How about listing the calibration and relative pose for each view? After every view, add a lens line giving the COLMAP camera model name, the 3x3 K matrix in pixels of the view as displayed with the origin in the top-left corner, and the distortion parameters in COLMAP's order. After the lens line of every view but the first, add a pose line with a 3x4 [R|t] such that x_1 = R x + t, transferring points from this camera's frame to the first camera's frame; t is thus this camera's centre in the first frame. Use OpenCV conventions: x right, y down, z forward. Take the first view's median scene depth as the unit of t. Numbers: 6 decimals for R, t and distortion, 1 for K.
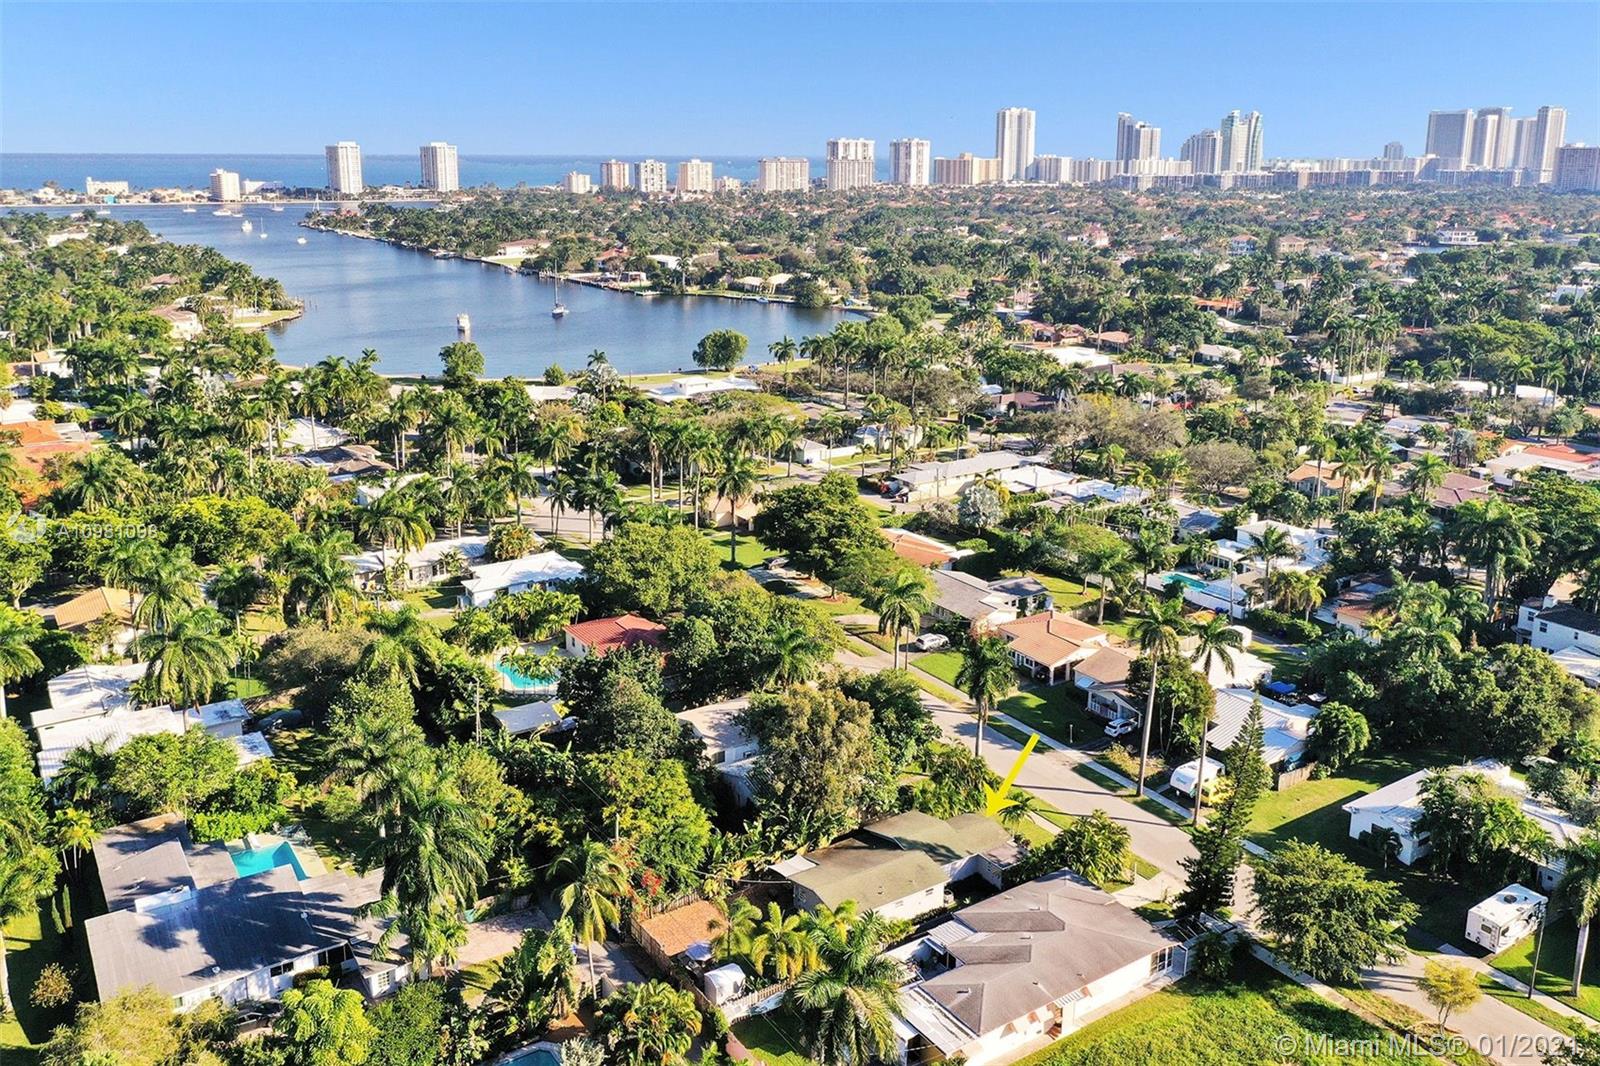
lens RADIAL K [[1284.0, 0, 789.5], [0, 1284.0, 496.8], [0, 0, 1]] dist [-0.001882, 0.002227]
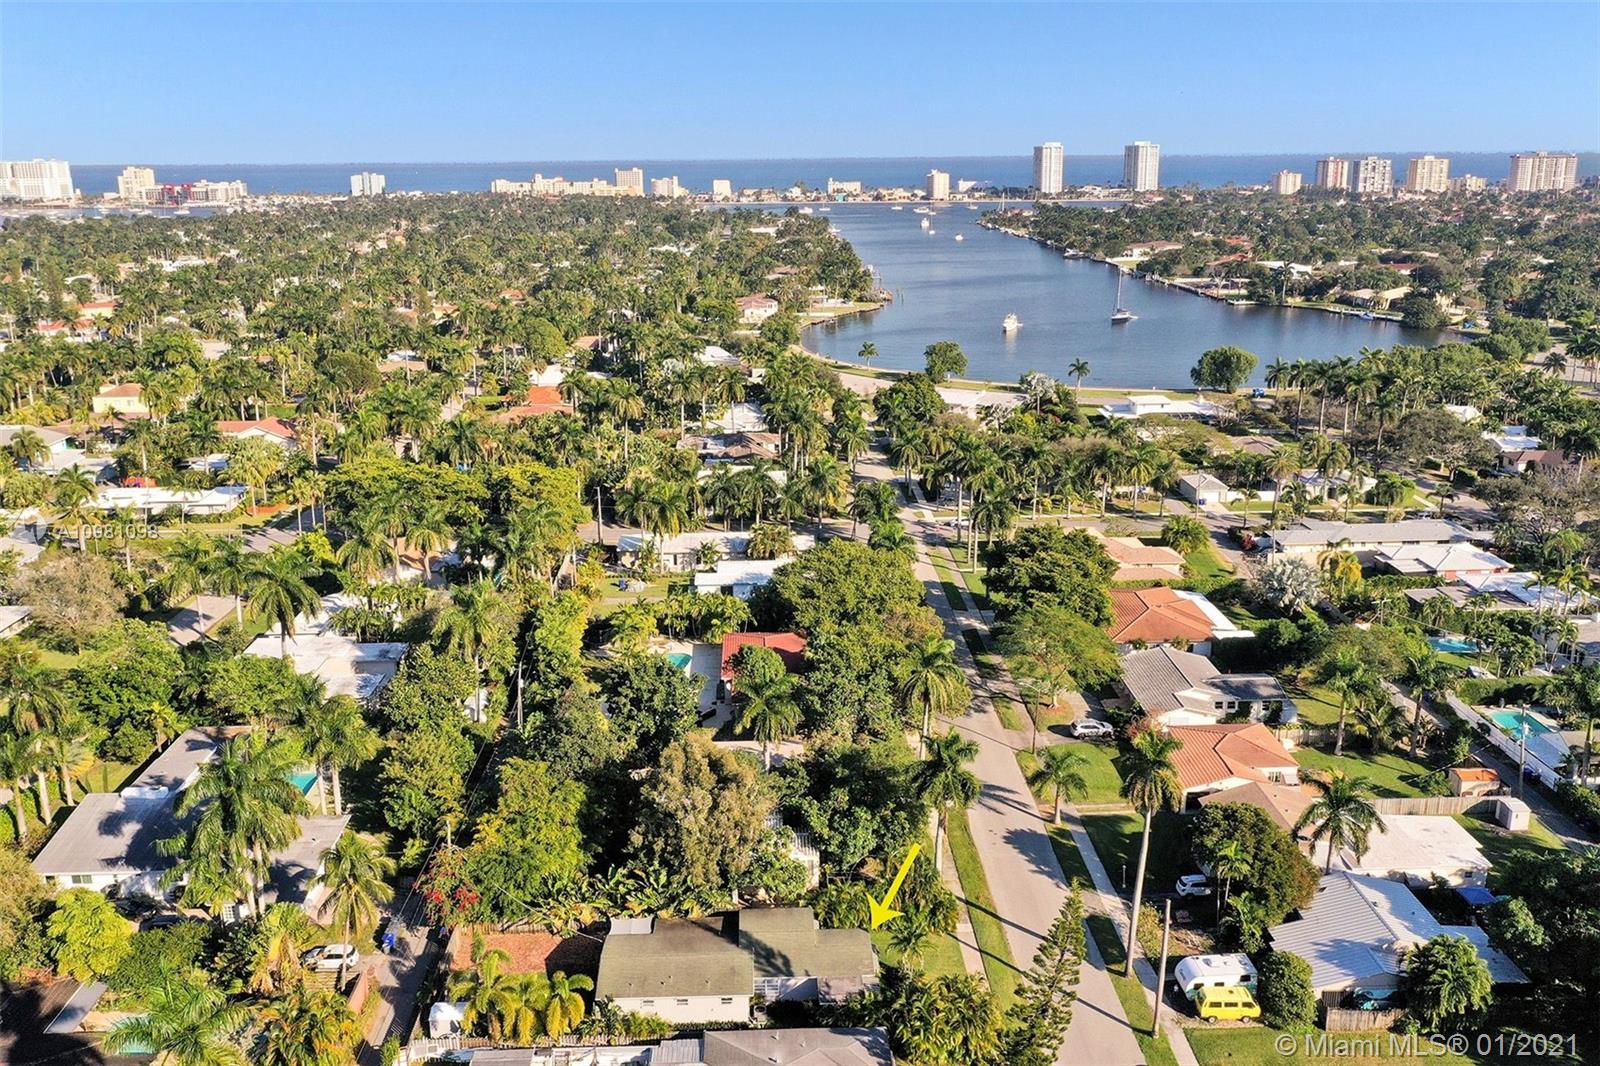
lens RADIAL K [[1284.0, 0, 789.5], [0, 1284.0, 496.8], [0, 0, 1]] dist [-0.001882, 0.002227]
pose [[0.849675, 0.123589, -0.512619, 0.105369], [-0.123339, 0.991759, 0.034670, -0.012734], [0.512679, 0.033767, 0.857916, 0.050550]]
